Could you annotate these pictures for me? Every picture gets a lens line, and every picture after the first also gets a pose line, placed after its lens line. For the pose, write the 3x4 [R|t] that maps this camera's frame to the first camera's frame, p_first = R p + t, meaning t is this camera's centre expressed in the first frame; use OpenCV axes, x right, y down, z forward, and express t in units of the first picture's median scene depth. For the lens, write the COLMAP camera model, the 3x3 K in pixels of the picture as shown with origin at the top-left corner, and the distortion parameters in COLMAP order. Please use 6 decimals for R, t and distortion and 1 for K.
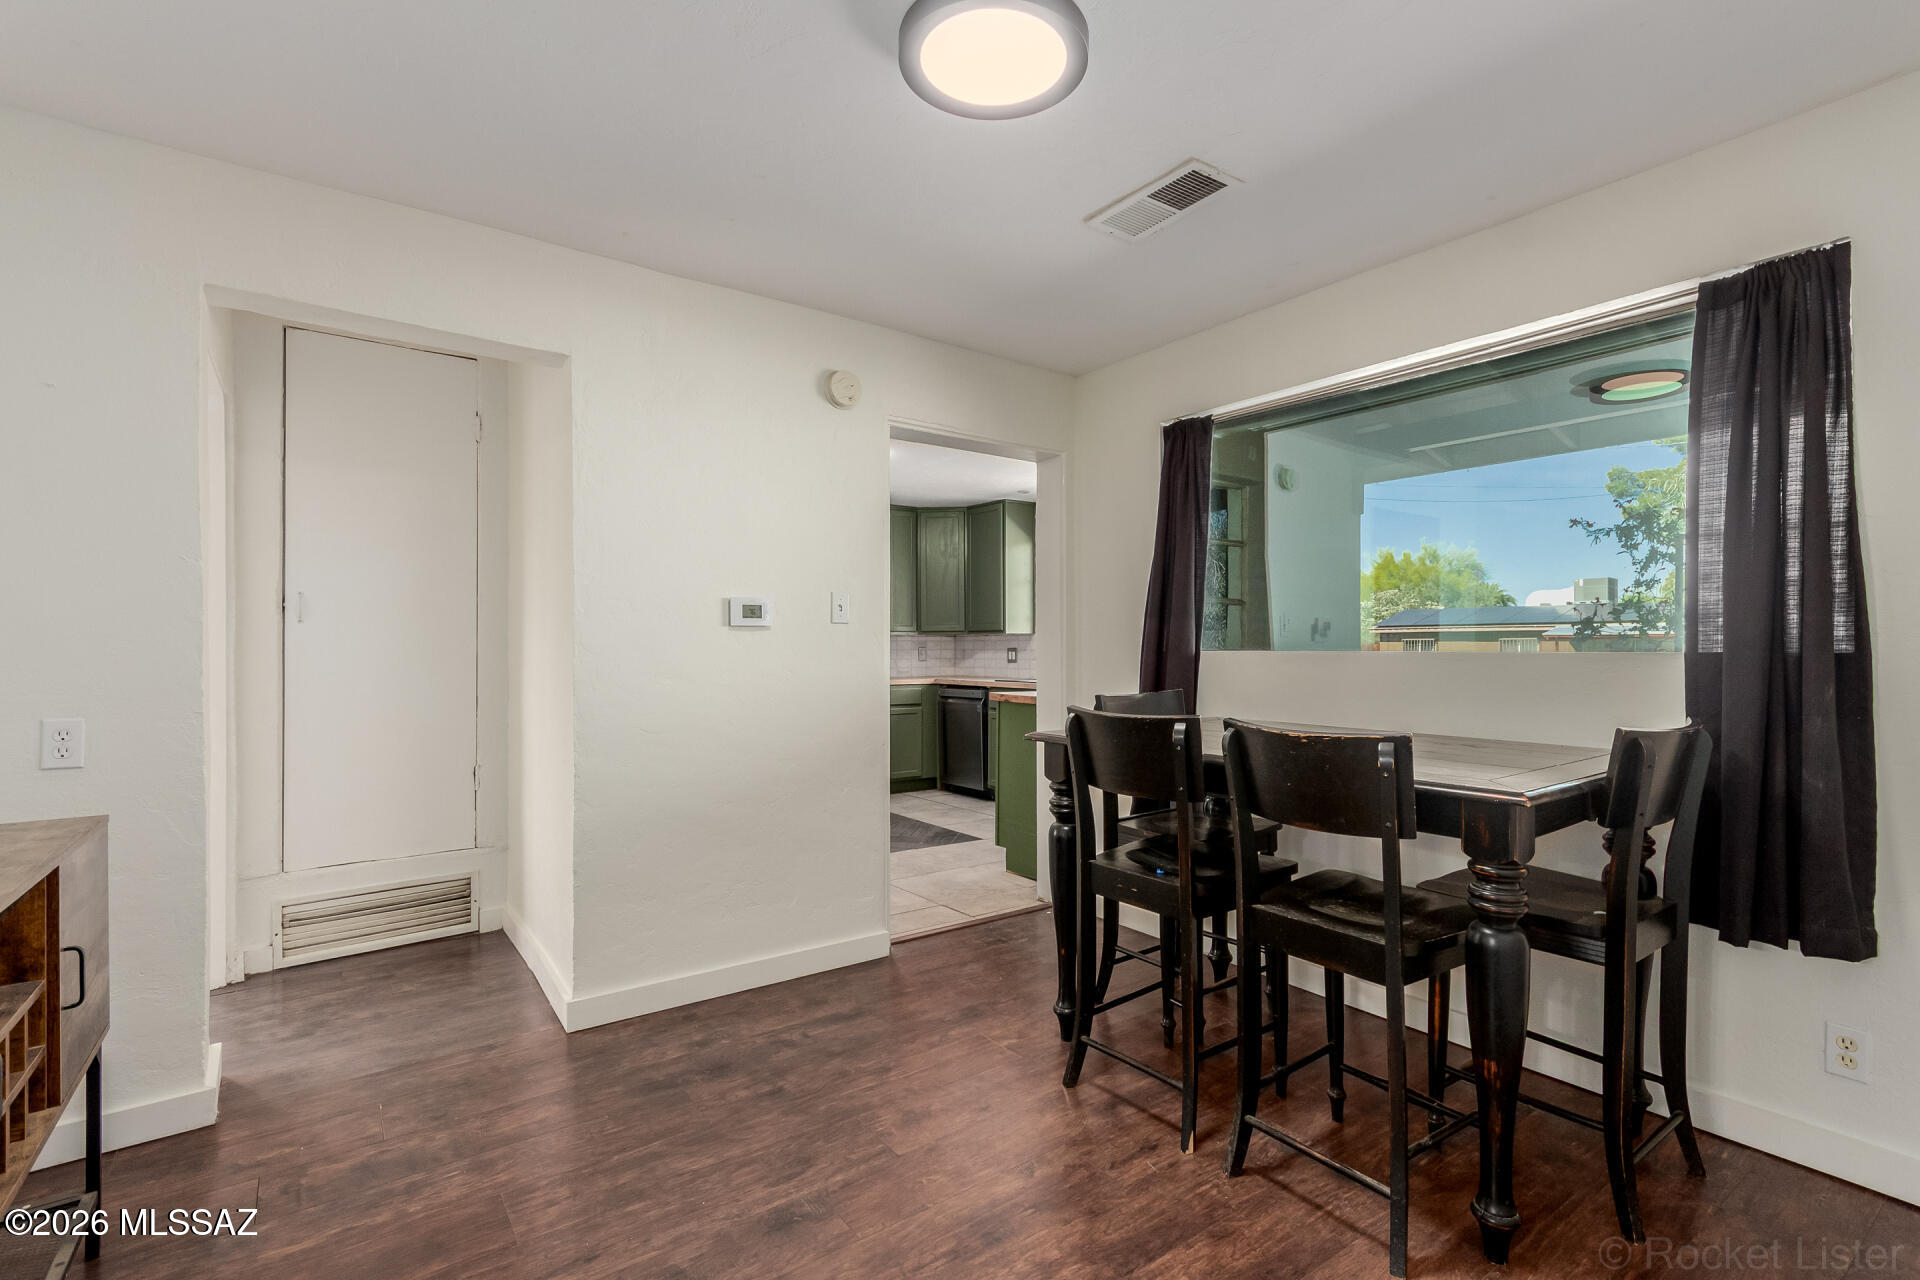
lens RADIAL K [[883.6, 0, 957.5], [0, 883.6, 650.2], [0, 0, 1]] dist [0.001167, 0.000093]
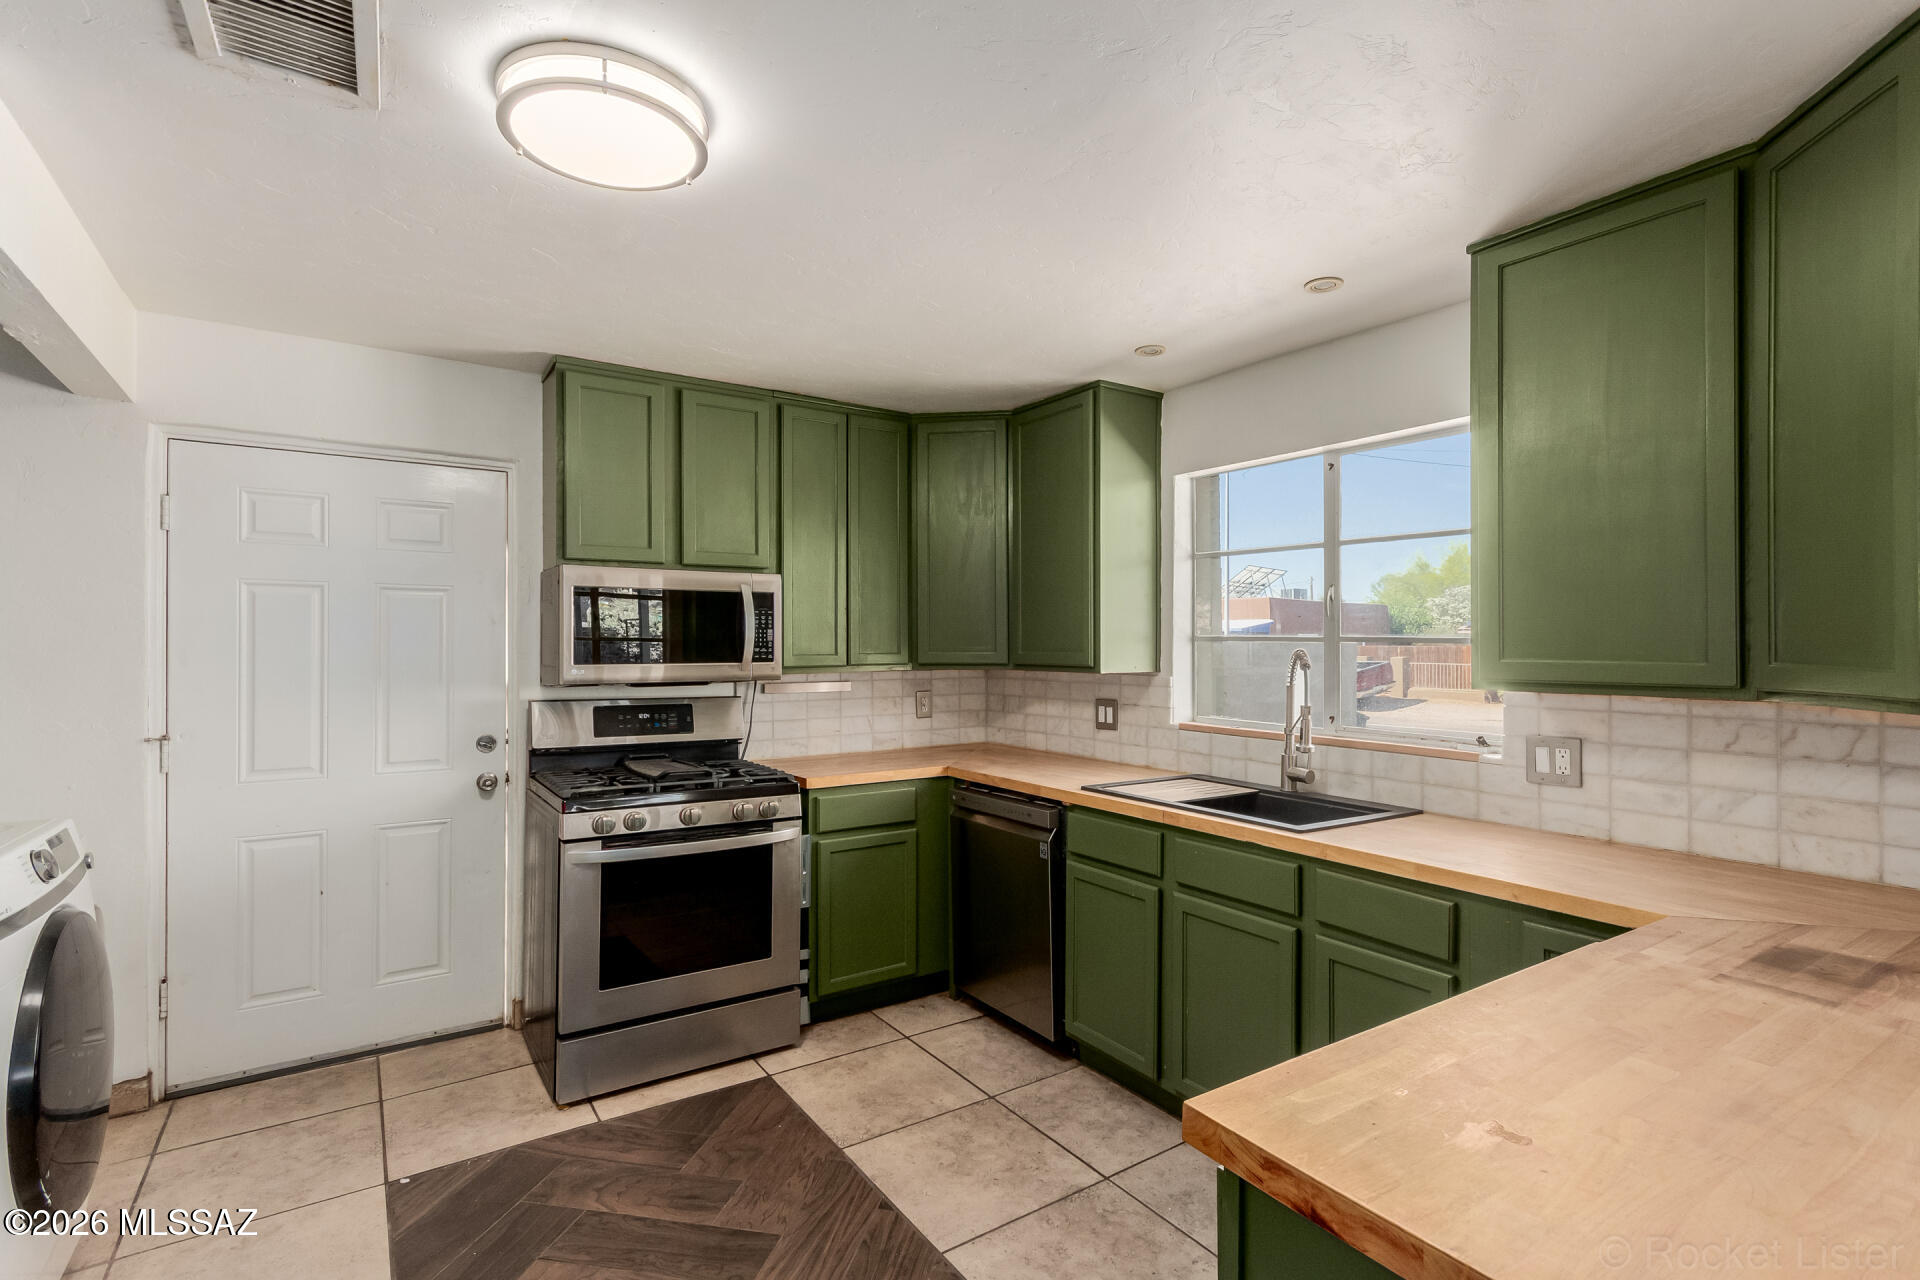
lens RADIAL K [[883.6, 0, 980.4], [0, 883.6, 641.6], [0, 0, 1]] dist [0.001167, 0.000093]
pose [[0.999982, 0.006046, -0.000637, -0.007056], [-0.006047, 0.999981, -0.000878, -0.033284], [0.000631, 0.000882, 0.999999, 0.521353]]
